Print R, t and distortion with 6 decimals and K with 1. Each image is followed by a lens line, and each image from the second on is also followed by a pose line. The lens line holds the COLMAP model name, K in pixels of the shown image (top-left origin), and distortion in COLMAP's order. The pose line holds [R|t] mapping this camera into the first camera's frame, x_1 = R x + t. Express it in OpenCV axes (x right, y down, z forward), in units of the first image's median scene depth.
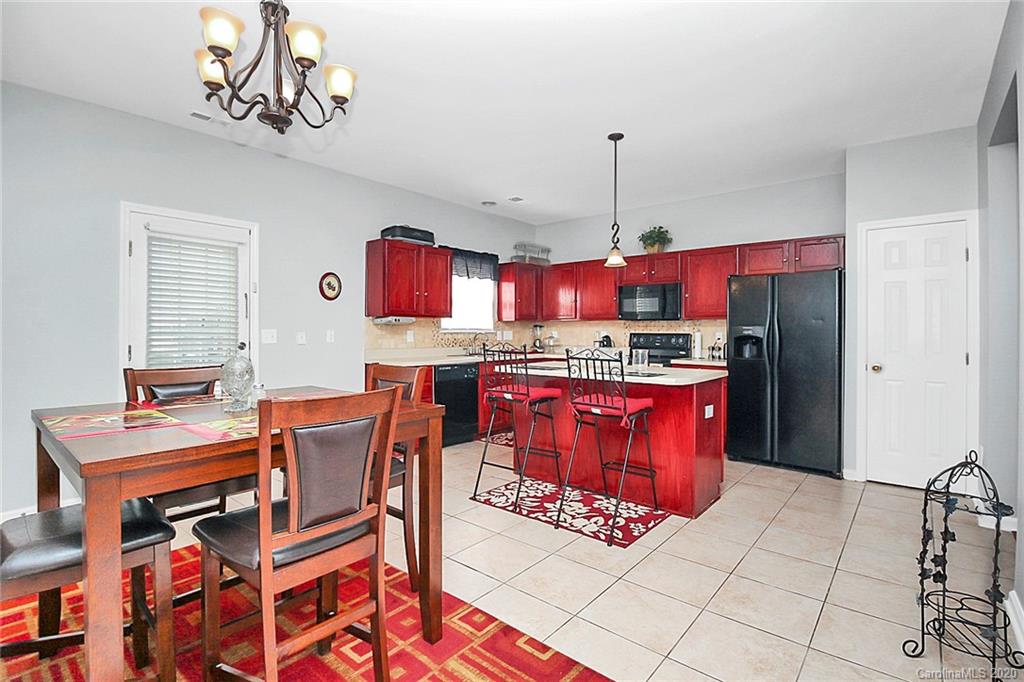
lens RADIAL K [[487.8, 0, 518.8], [0, 487.8, 329.7], [0, 0, 1]] dist [0.004273, -0.011524]
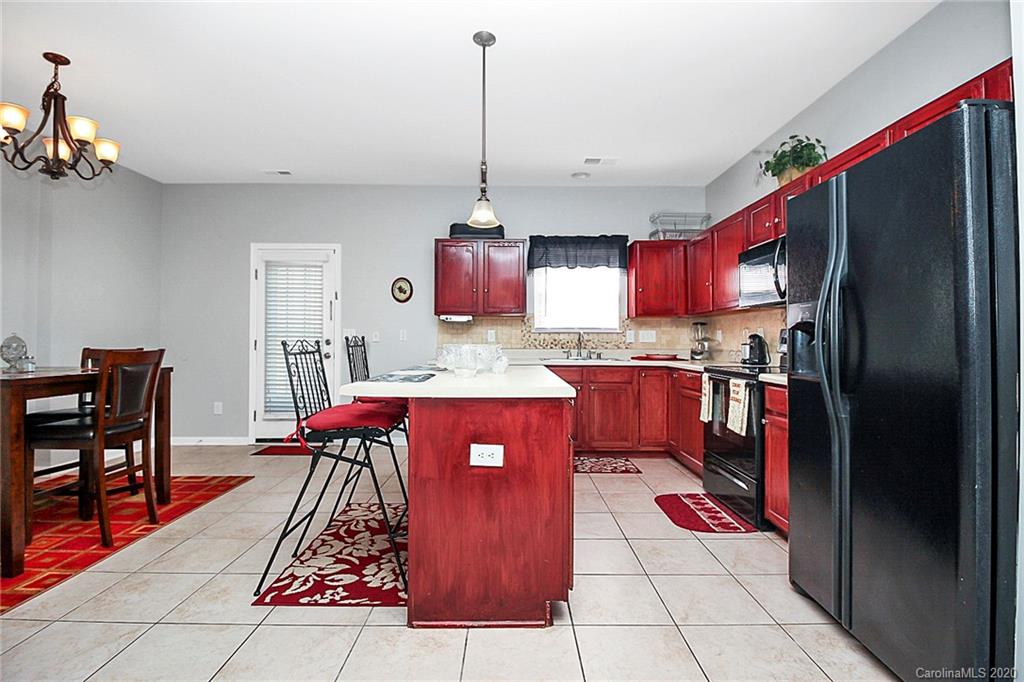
lens RADIAL K [[487.8, 0, 510.8], [0, 487.8, 331.7], [0, 0, 1]] dist [0.004273, -0.011524]
pose [[0.631160, -0.016108, -0.775486, 0.748407], [0.000577, 0.999794, -0.020298, 0.033781], [0.775653, 0.012364, 0.631039, 0.594625]]
